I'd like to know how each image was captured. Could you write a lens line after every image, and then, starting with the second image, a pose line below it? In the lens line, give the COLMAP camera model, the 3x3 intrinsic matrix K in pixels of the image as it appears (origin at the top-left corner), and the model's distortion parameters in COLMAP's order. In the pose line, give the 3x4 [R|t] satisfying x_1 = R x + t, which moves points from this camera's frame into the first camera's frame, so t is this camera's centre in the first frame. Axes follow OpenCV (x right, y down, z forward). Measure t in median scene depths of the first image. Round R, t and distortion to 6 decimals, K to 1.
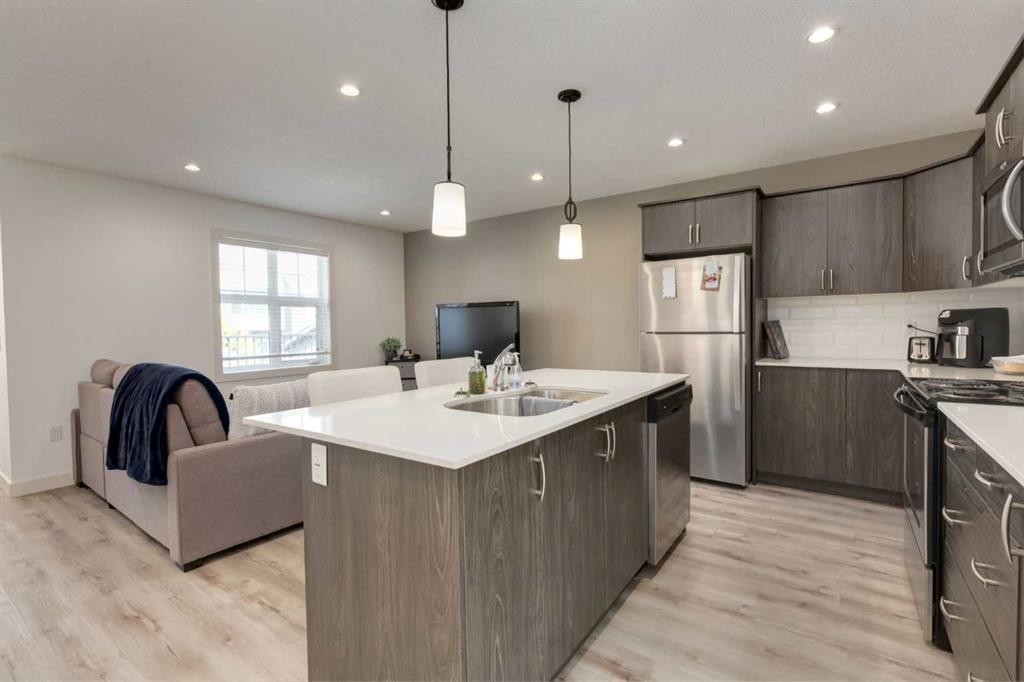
lens RADIAL K [[475.1, 0, 512.8], [0, 475.1, 339.2], [0, 0, 1]] dist [-0.001483, -0.000105]
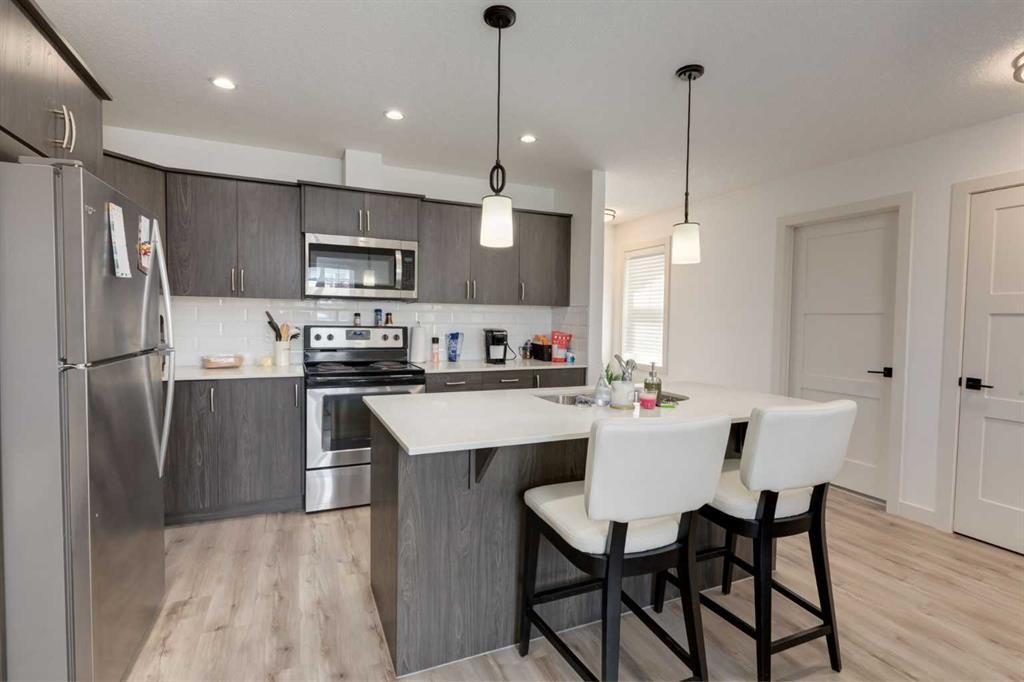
lens RADIAL K [[504.2, 0, 512.0], [0, 504.2, 341.0], [0, 0, 1]] dist [0.000801, 0.000085]
pose [[-0.860439, -0.019939, 0.509163, -0.271534], [0.012489, 0.998109, 0.060191, -0.063219], [-0.509400, 0.058150, -0.858563, 1.539746]]
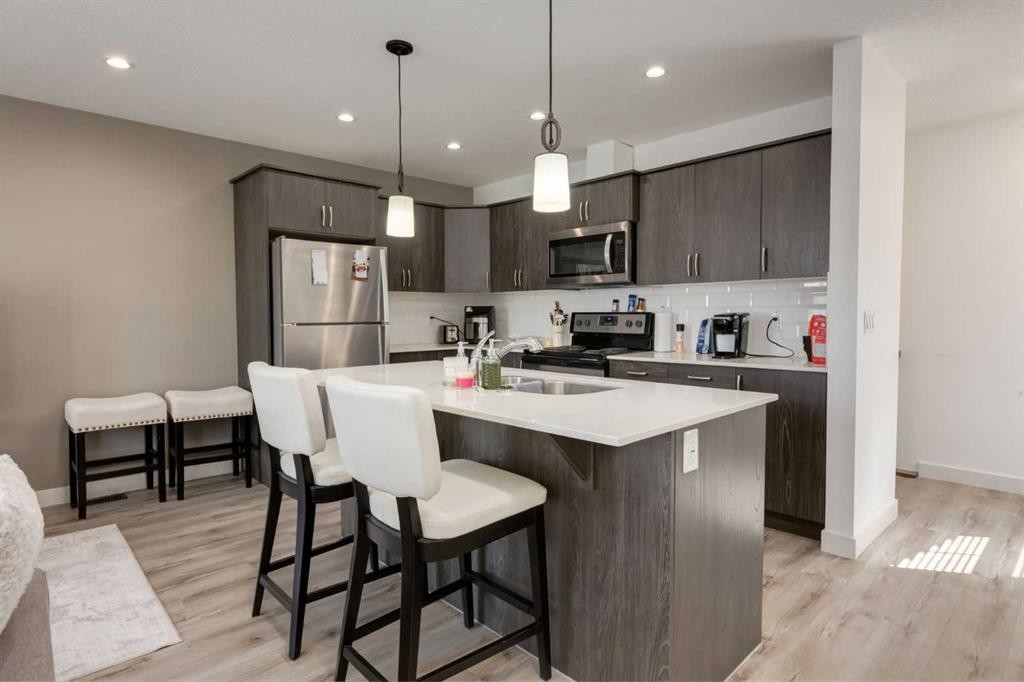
lens RADIAL K [[565.3, 0, 500.4], [0, 565.3, 338.5], [0, 0, 1]] dist [-0.000596, -0.000170]
pose [[0.192658, -0.028180, 0.980861, -0.806099], [0.030243, 0.999283, 0.022769, 0.000596], [-0.980800, 0.025278, 0.193372, 0.585152]]
